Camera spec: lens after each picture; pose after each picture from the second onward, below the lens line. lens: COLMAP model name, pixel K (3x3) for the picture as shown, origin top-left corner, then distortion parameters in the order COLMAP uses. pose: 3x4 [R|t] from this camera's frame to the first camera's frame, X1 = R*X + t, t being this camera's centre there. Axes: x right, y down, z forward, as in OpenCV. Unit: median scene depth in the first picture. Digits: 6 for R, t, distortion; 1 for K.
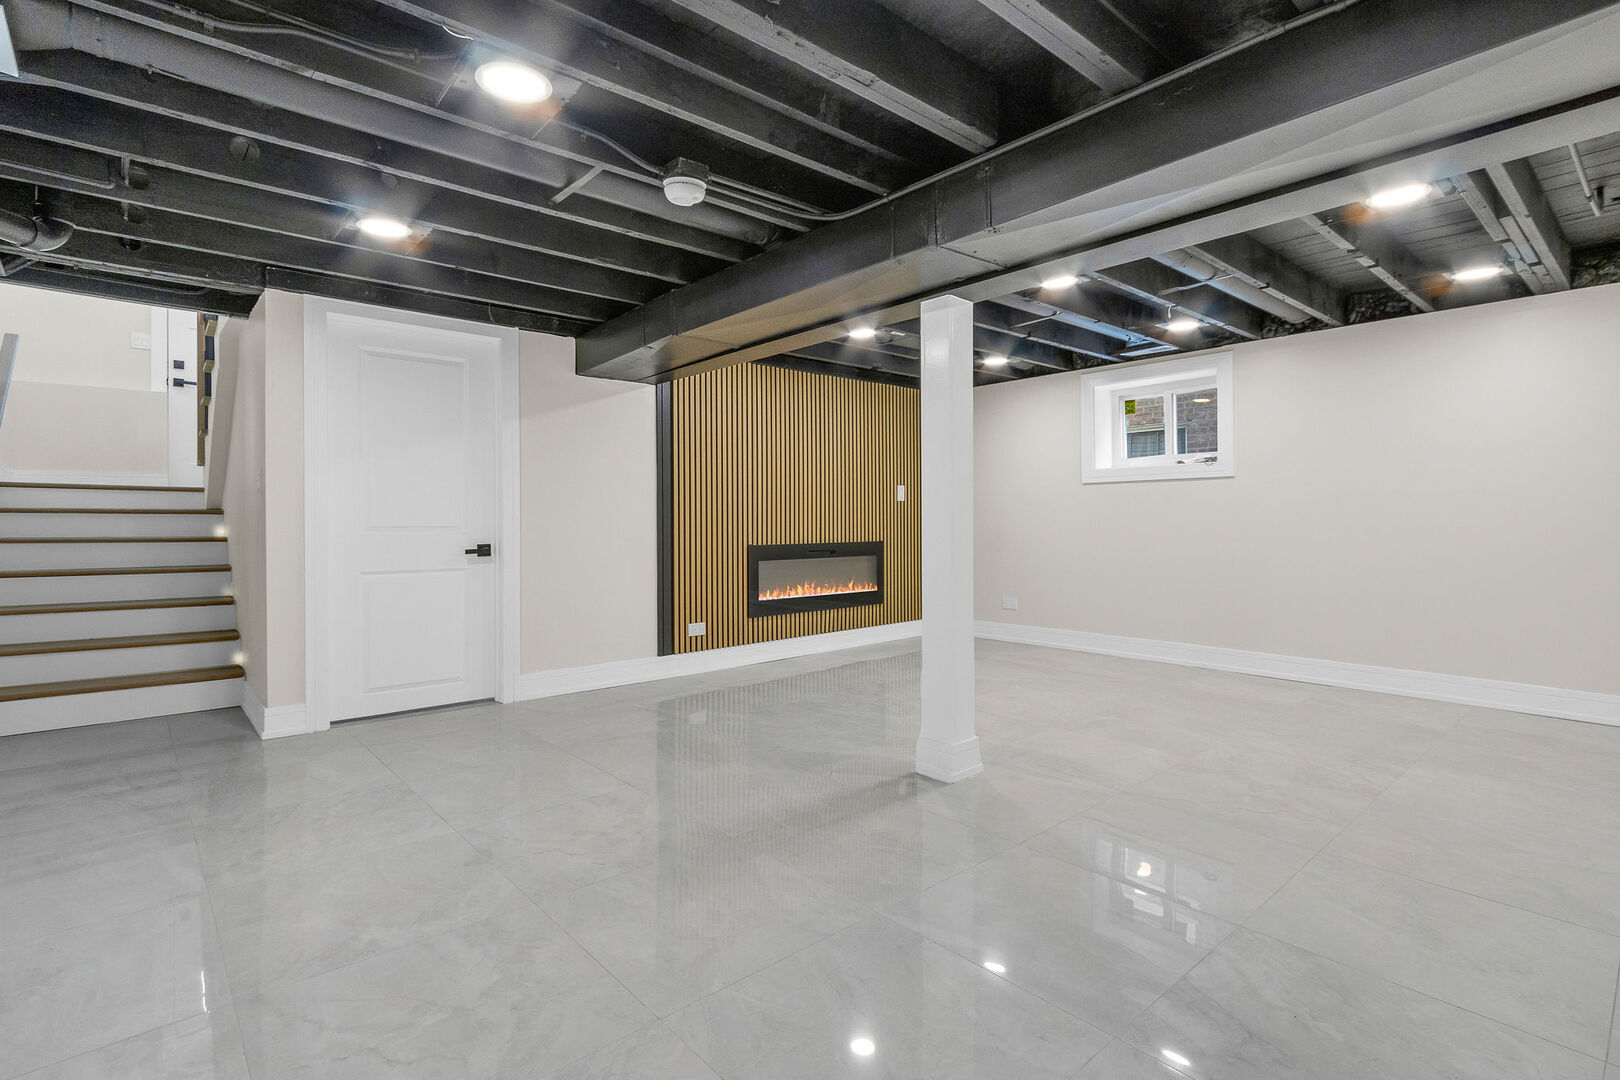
lens RADIAL K [[796.7, 0, 805.6], [0, 796.7, 526.6], [0, 0, 1]] dist [0.003117, -0.000167]
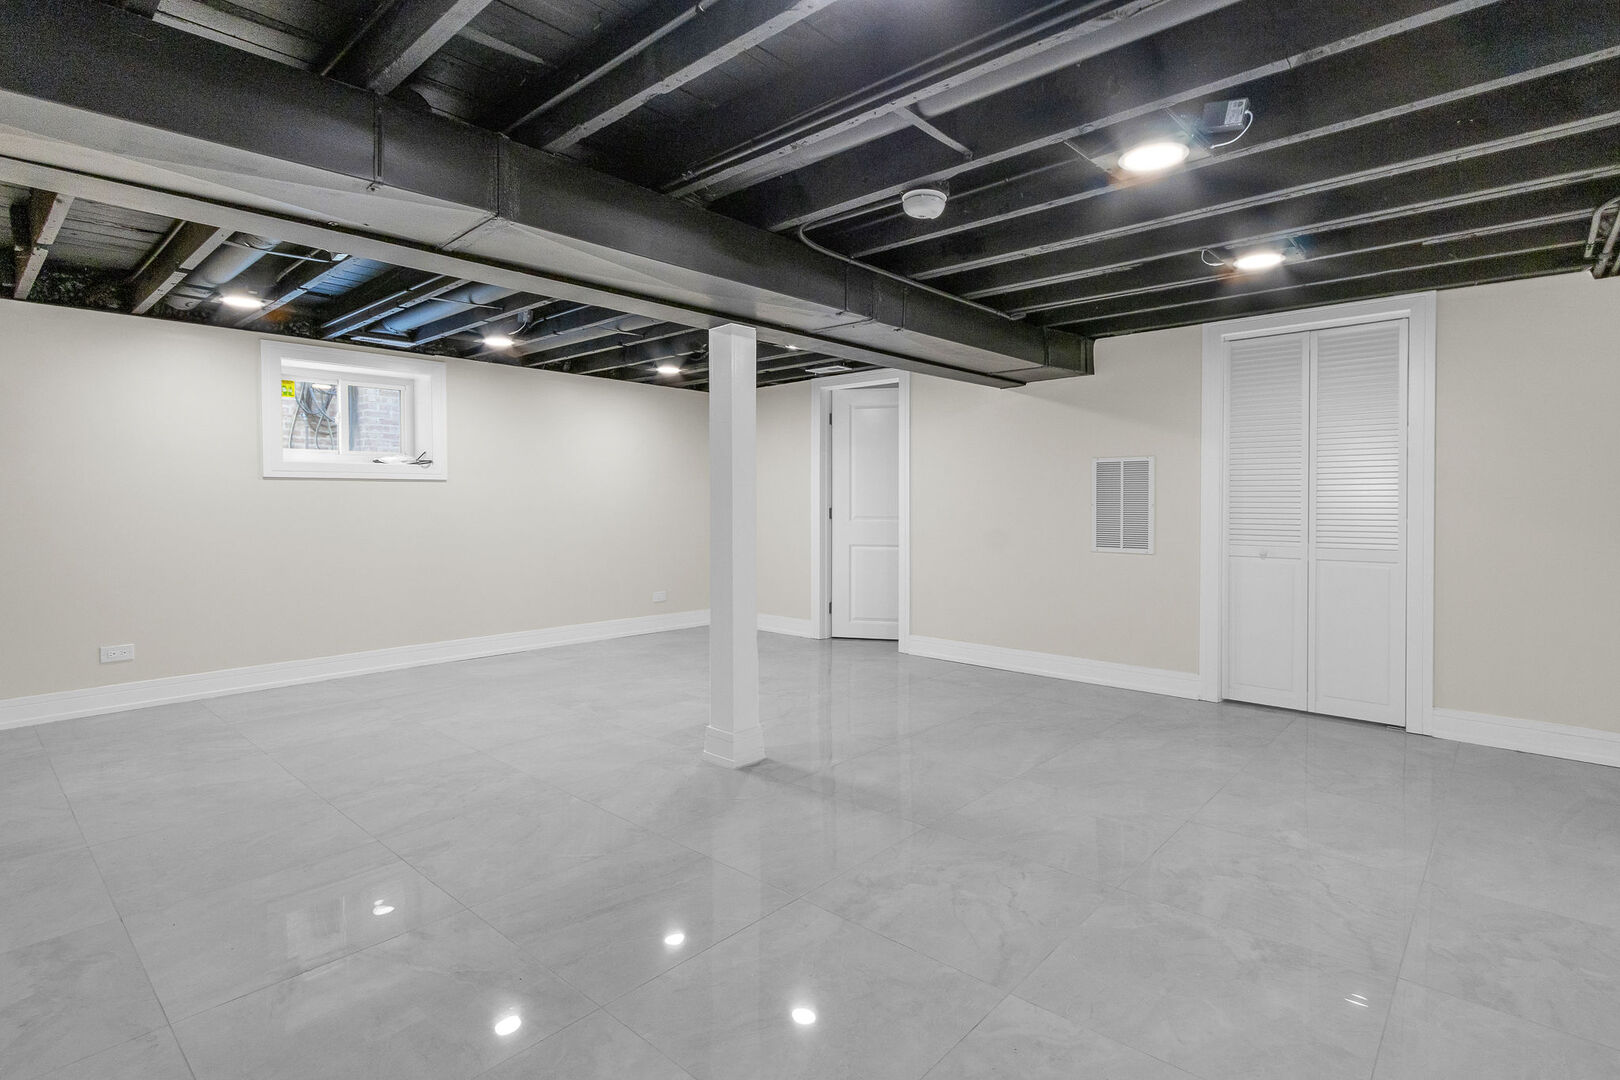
lens RADIAL K [[774.6, 0, 806.2], [0, 774.6, 521.4], [0, 0, 1]] dist [0.000041, -0.000306]
pose [[-0.116919, -0.019828, 0.992944, -0.284576], [0.009512, 0.999732, 0.021084, -0.012671], [-0.993096, 0.011910, -0.116699, 0.328164]]
